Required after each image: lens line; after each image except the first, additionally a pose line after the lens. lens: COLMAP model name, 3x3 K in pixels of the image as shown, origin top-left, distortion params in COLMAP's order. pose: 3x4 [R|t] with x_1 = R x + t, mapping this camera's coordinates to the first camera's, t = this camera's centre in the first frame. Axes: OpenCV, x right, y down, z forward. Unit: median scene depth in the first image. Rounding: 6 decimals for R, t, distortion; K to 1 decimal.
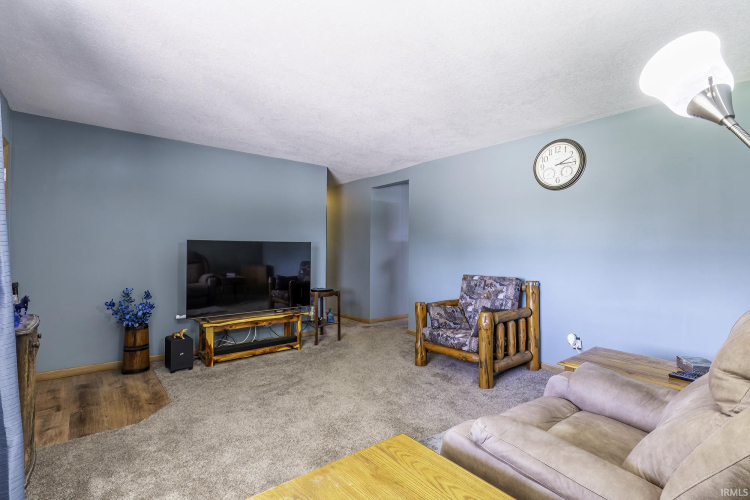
lens RADIAL K [[364.4, 0, 375.3], [0, 364.4, 247.9], [0, 0, 1]] dist [0.000948, 0.000987]
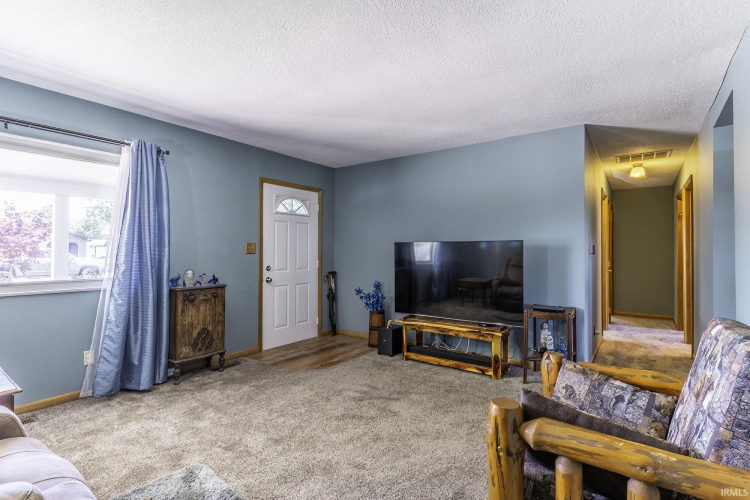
lens RADIAL K [[364.4, 0, 376.5], [0, 364.4, 250.8], [0, 0, 1]] dist [0.000948, 0.000987]
pose [[0.234599, -0.011453, -0.972025, 0.584040], [0.006762, 0.999926, -0.010150, 0.015630], [0.972069, -0.004191, 0.234659, 0.690751]]
